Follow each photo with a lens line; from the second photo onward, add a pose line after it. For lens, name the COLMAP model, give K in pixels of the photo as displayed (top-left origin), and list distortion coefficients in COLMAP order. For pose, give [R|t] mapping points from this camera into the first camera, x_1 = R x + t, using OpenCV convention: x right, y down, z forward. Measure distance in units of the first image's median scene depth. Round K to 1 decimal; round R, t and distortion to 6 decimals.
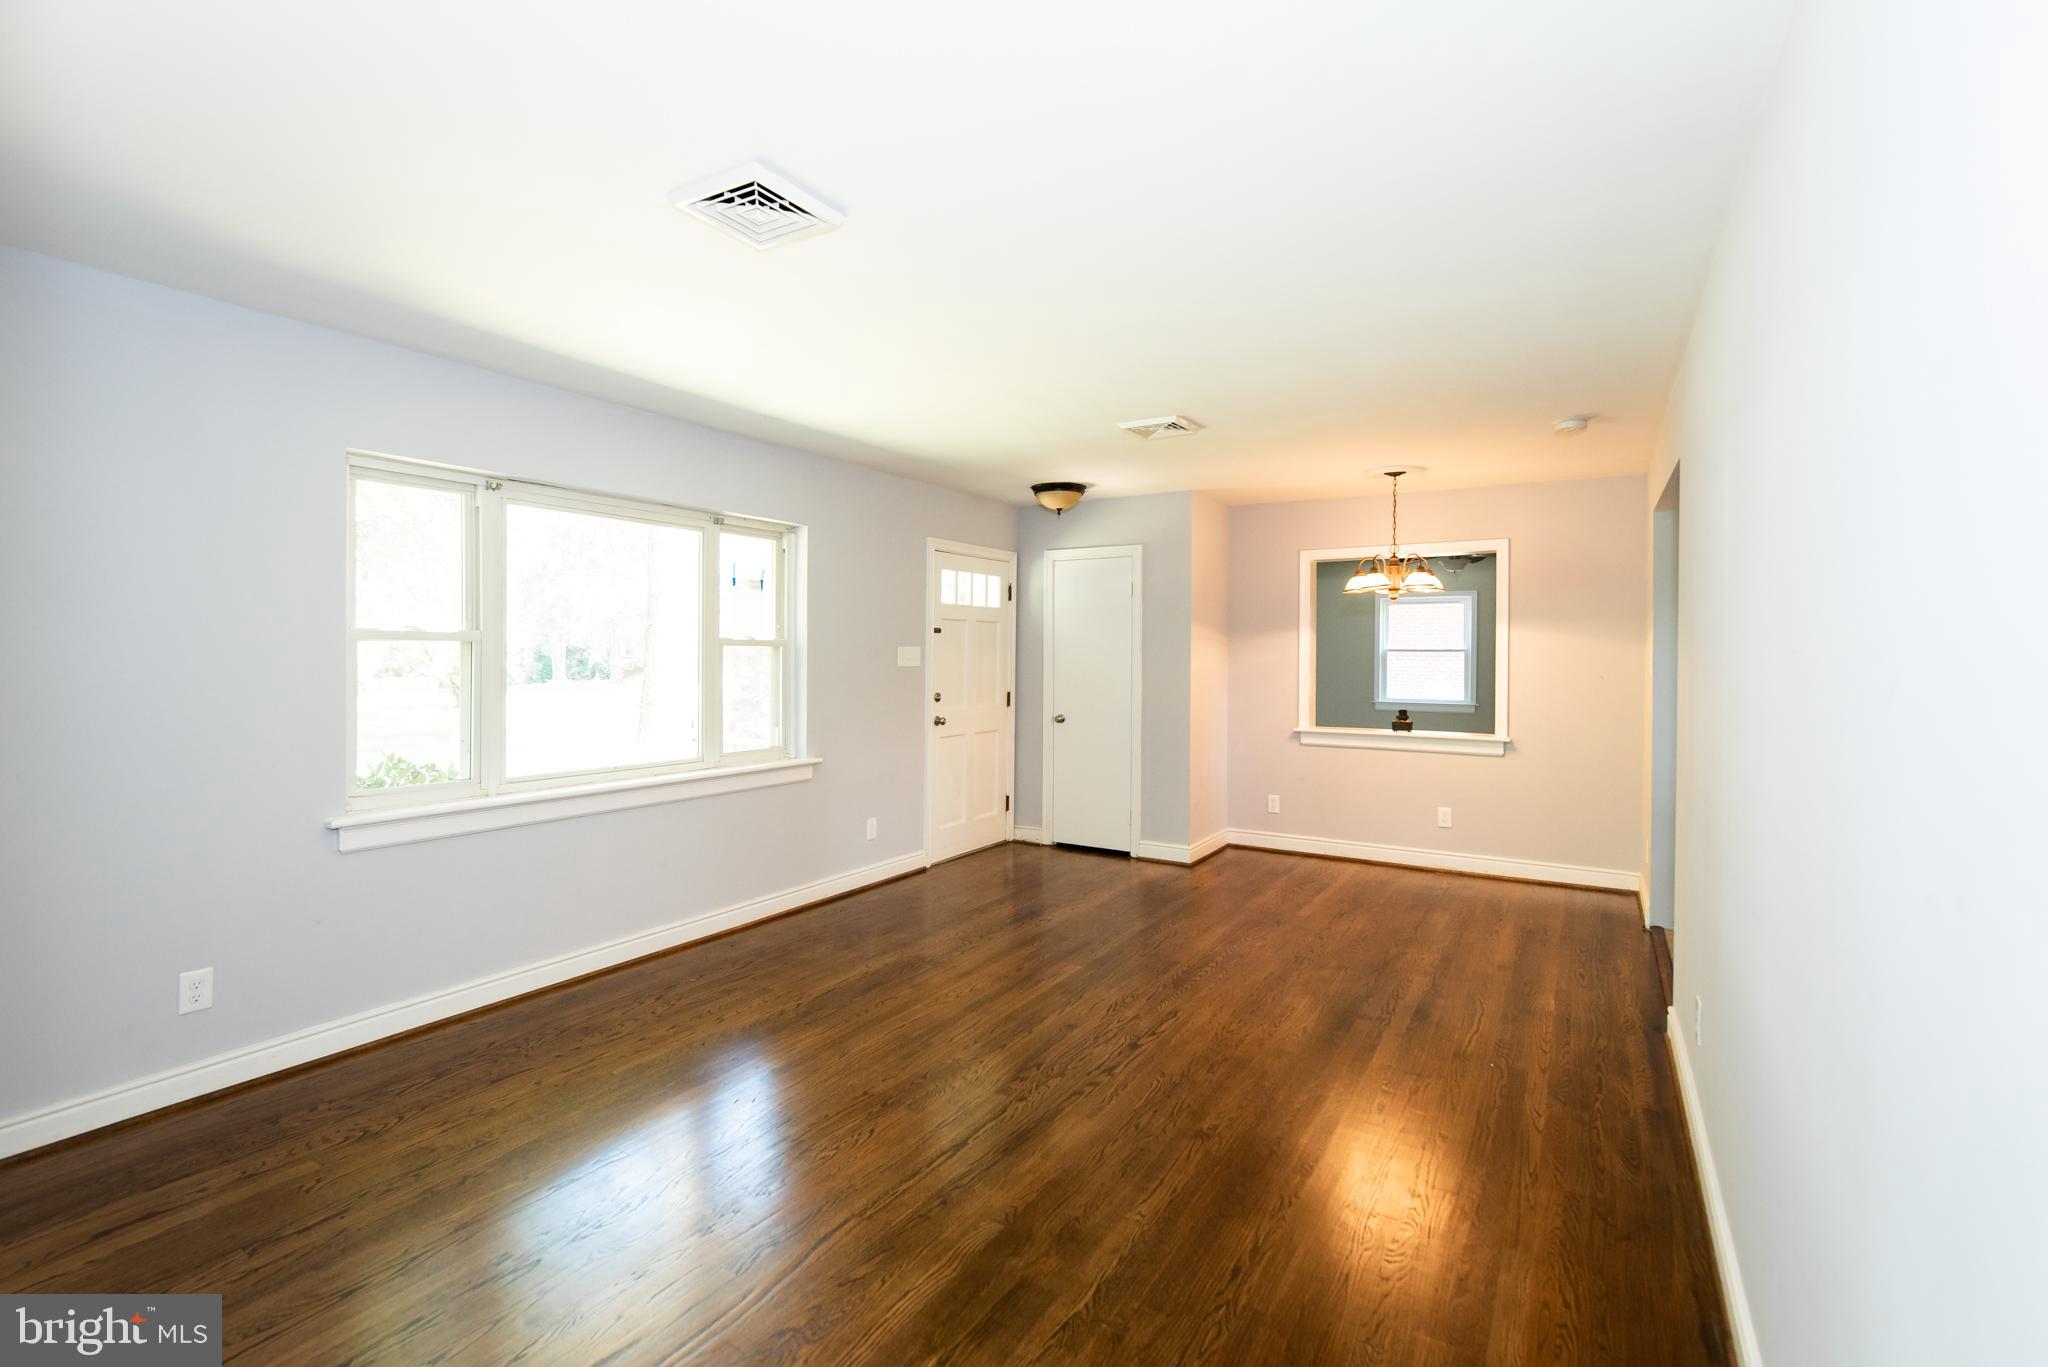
lens RADIAL K [[896.6, 0, 1016.6], [0, 896.6, 655.0], [0, 0, 1]] dist [-0.000119, -0.000427]
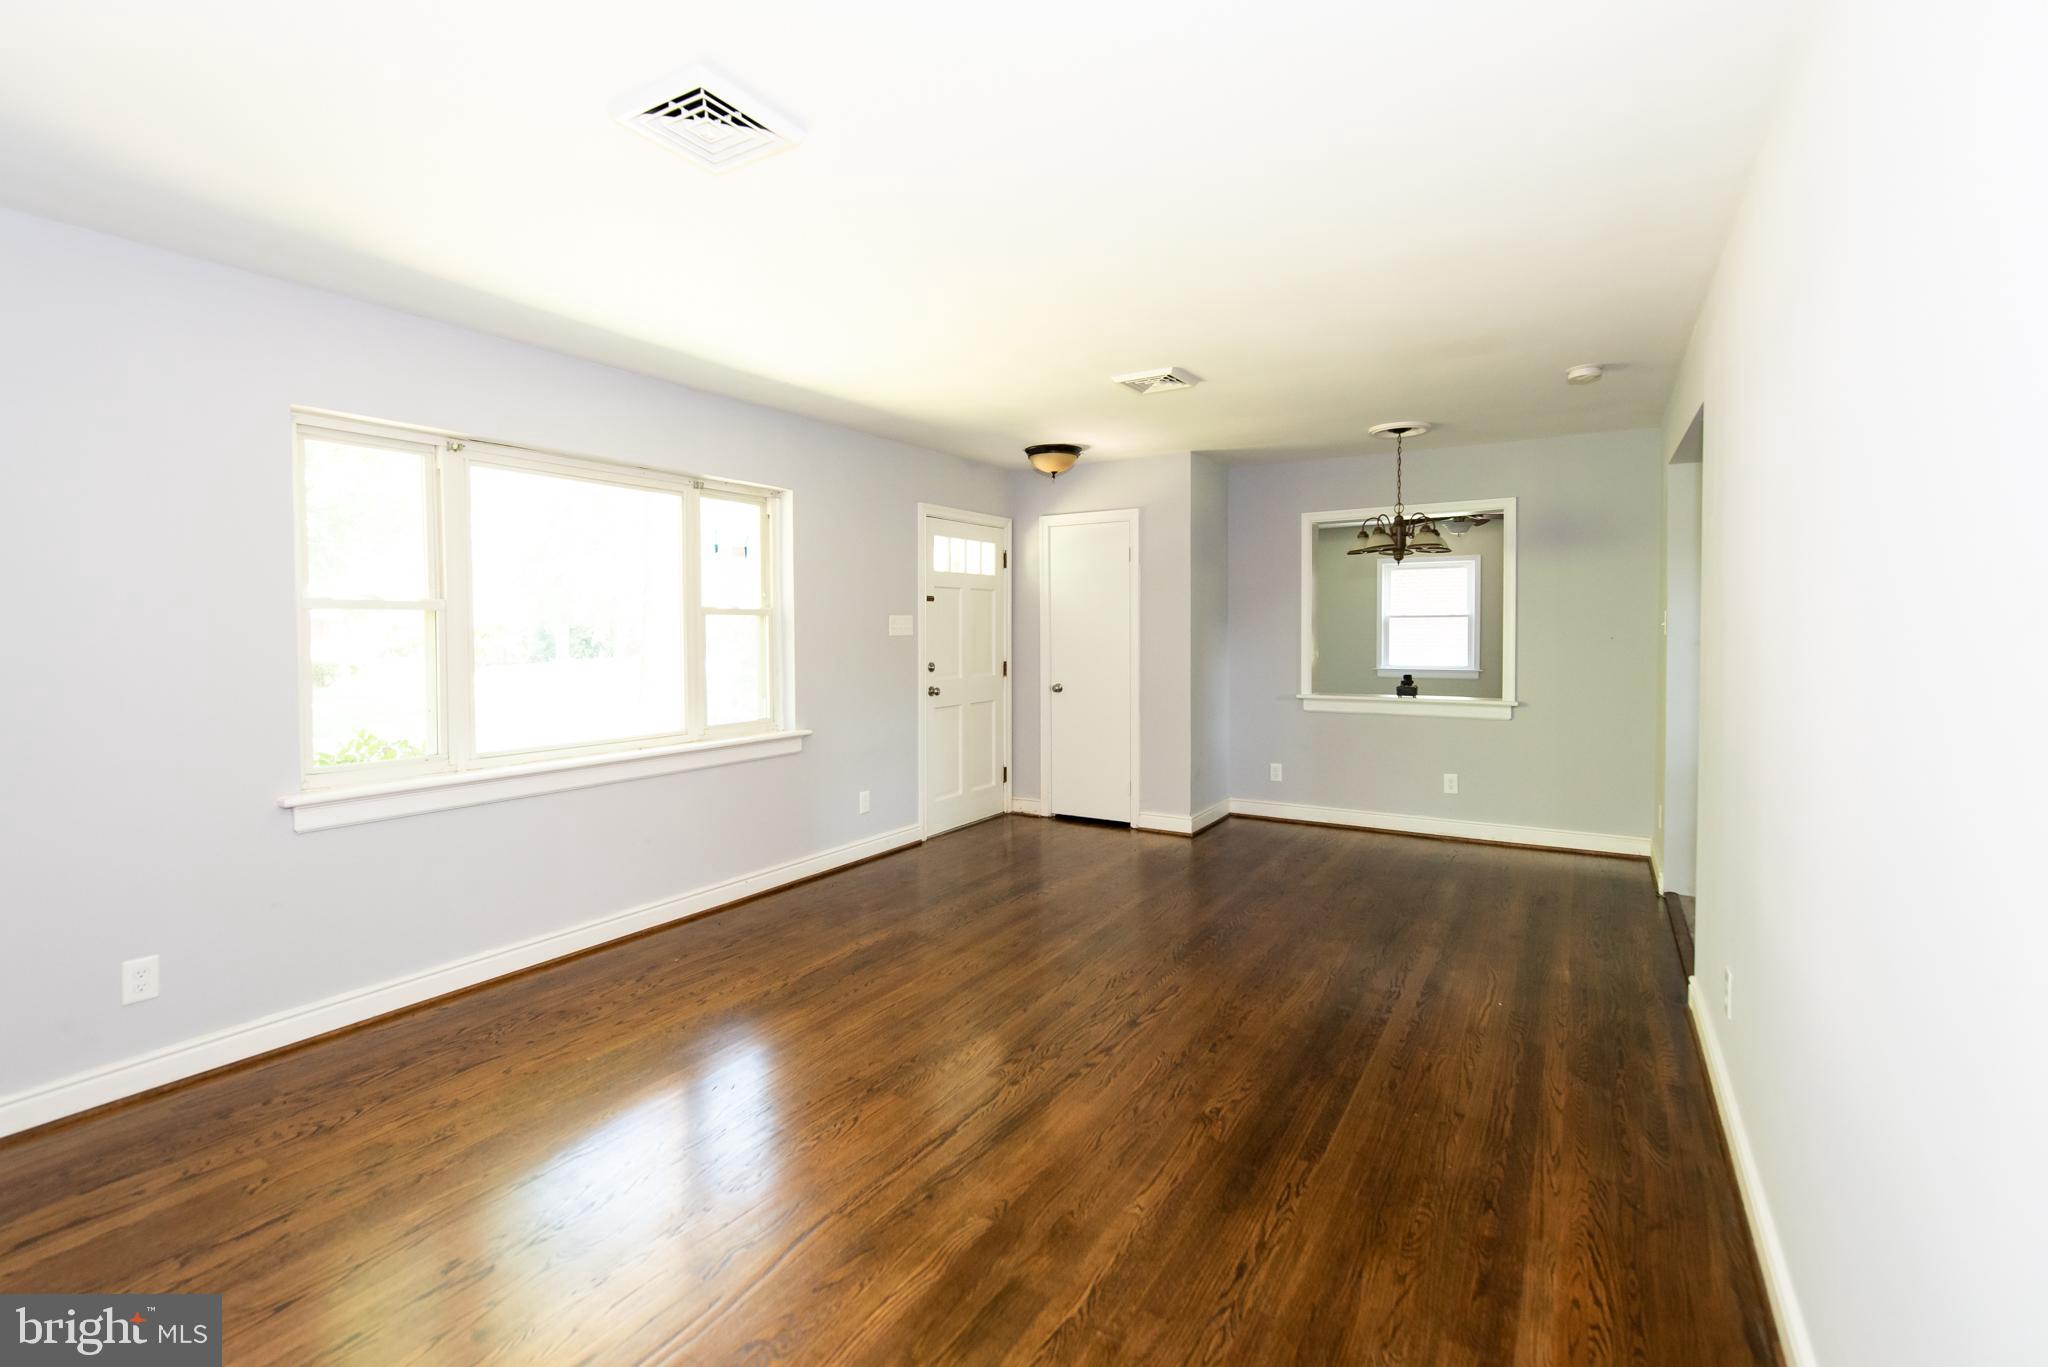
lens RADIAL K [[891.8, 0, 1019.8], [0, 891.8, 644.9], [0, 0, 1]] dist [-0.000384, -0.000387]
pose [[0.999934, -0.011449, 0.001185, 0.010933], [0.011426, 0.999775, 0.017854, 0.010425], [-0.001390, -0.017840, 0.999840, 0.044929]]
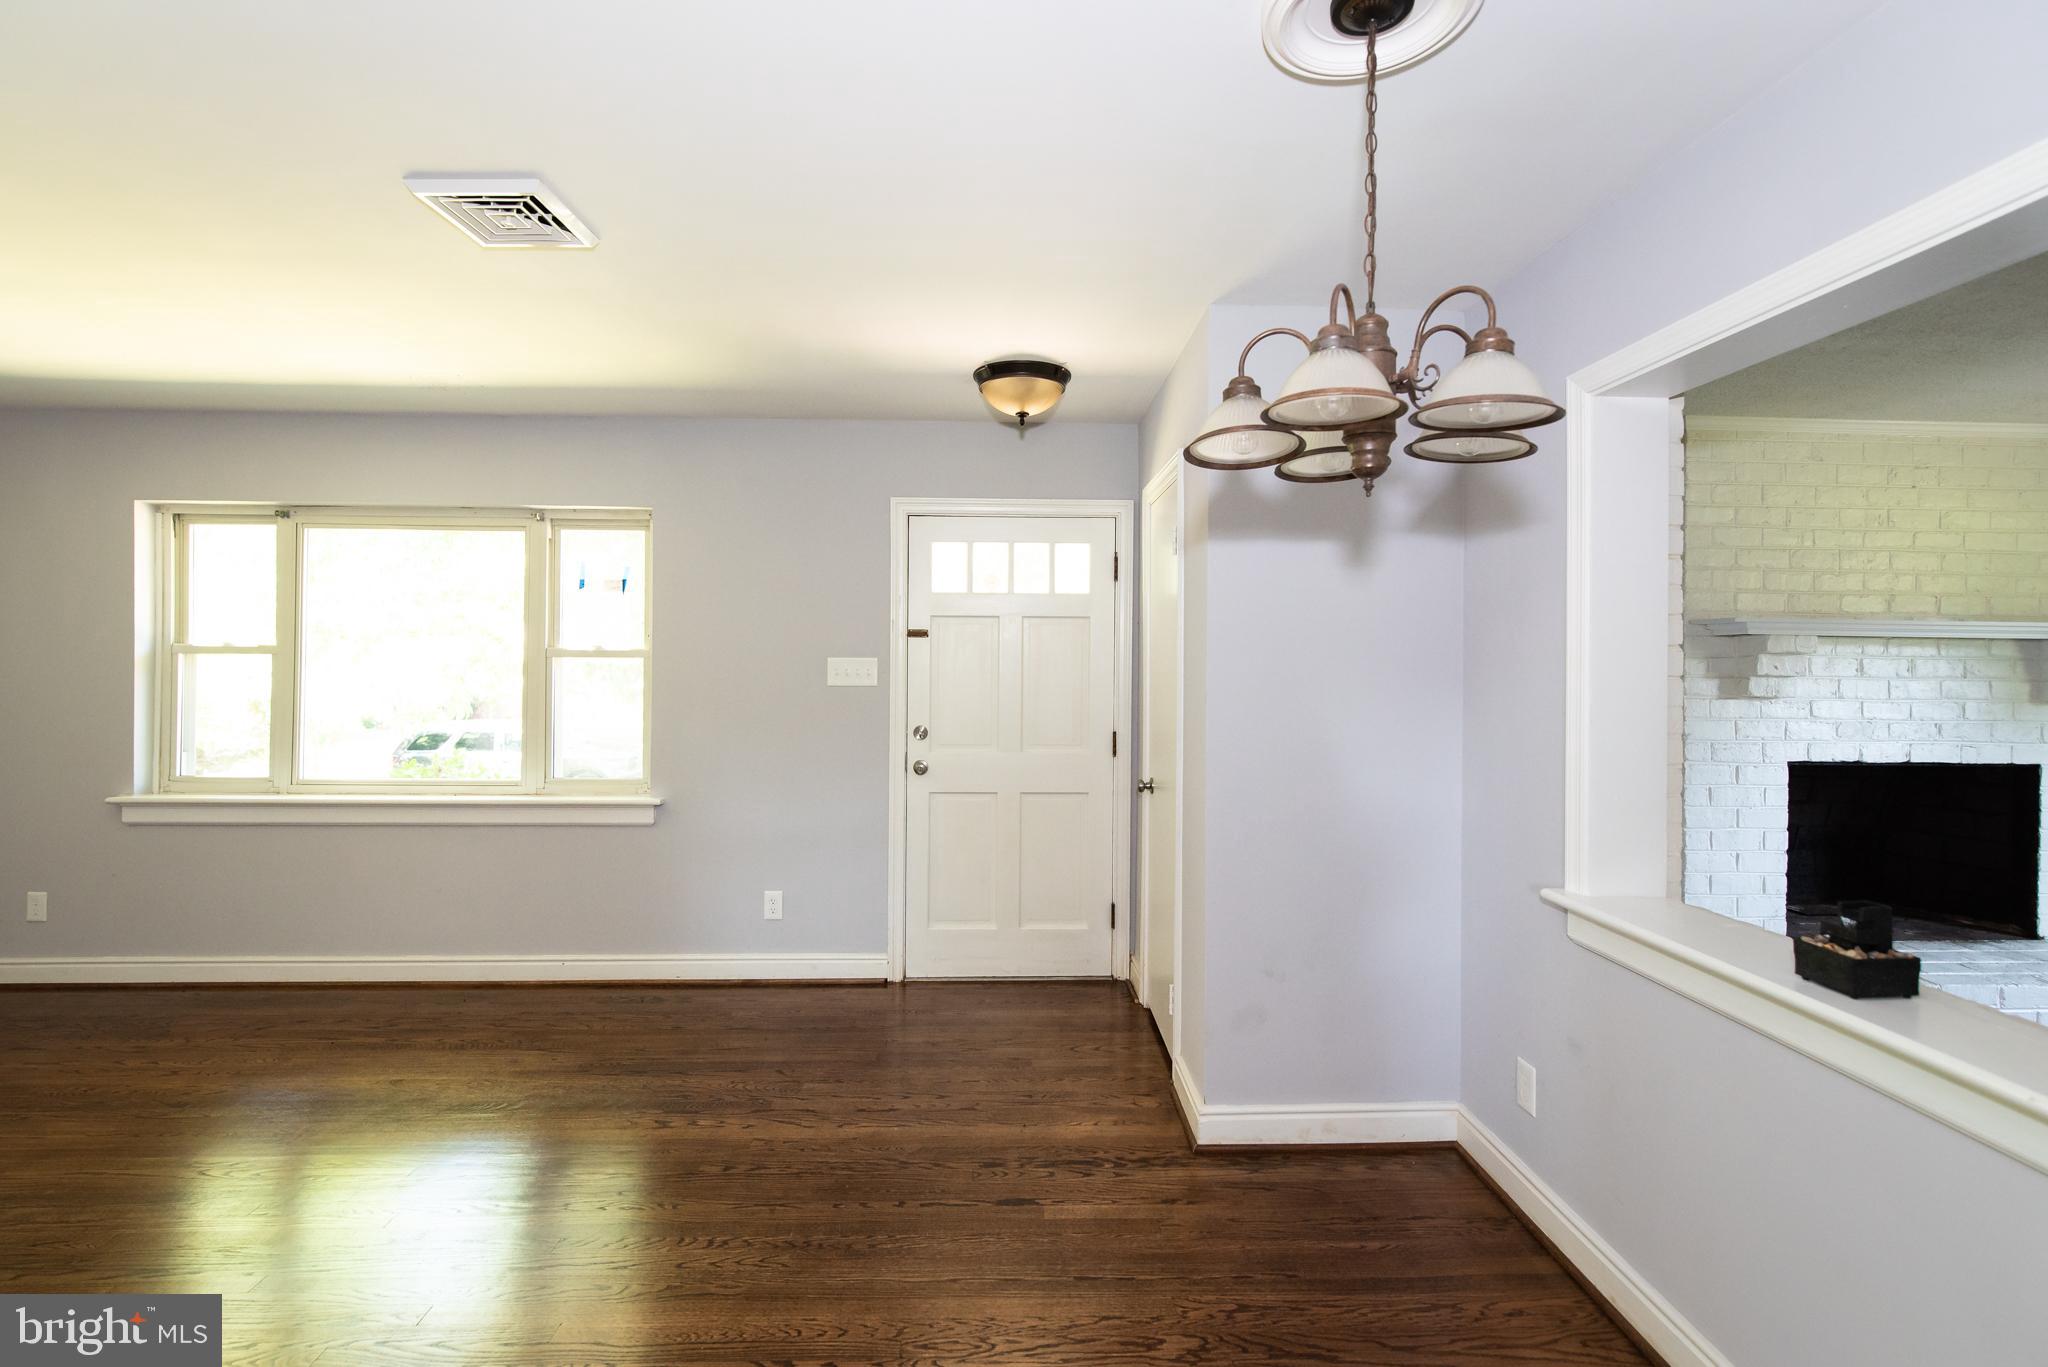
lens RADIAL K [[896.6, 0, 1016.6], [0, 896.6, 655.0], [0, 0, 1]] dist [-0.000119, -0.000427]
pose [[0.562740, -0.008125, -0.826594, 0.776051], [-0.005592, 0.999891, -0.013635, -0.003921], [0.826615, 0.012295, 0.562633, 1.033690]]
